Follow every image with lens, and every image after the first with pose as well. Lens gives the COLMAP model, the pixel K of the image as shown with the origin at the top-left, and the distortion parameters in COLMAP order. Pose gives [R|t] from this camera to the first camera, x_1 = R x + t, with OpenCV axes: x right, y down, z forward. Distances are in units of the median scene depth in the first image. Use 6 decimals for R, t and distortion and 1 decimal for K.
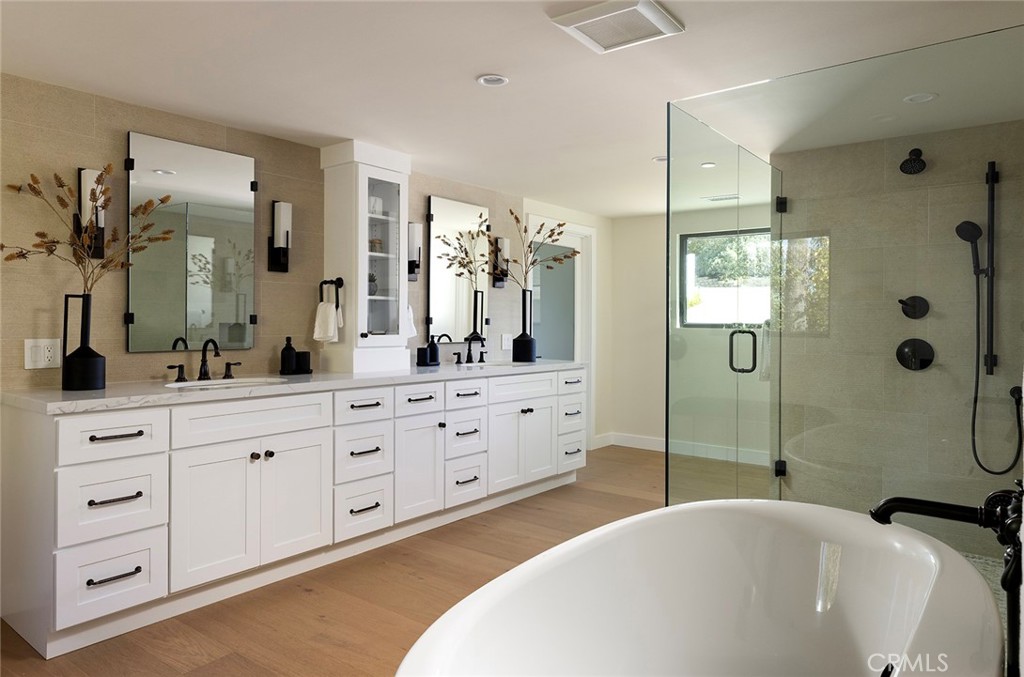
lens RADIAL K [[658.6, 0, 512.0], [0, 658.6, 336.2], [0, 0, 1]] dist [0.005199, -0.000076]
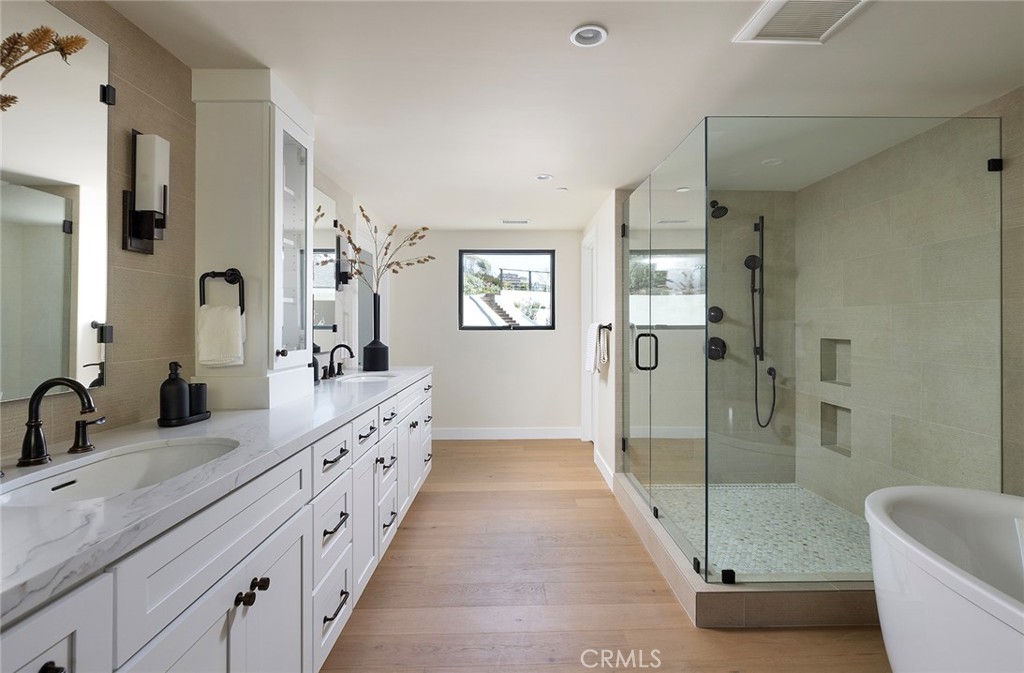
lens RADIAL K [[500.9, 0, 514.9], [0, 500.9, 327.0], [0, 0, 1]] dist [0.004402, -0.000680]
pose [[0.780865, -0.013618, 0.624552, -0.369526], [0.020857, 0.999773, -0.004278, -0.021735], [-0.624352, 0.016367, 0.780972, 0.433777]]
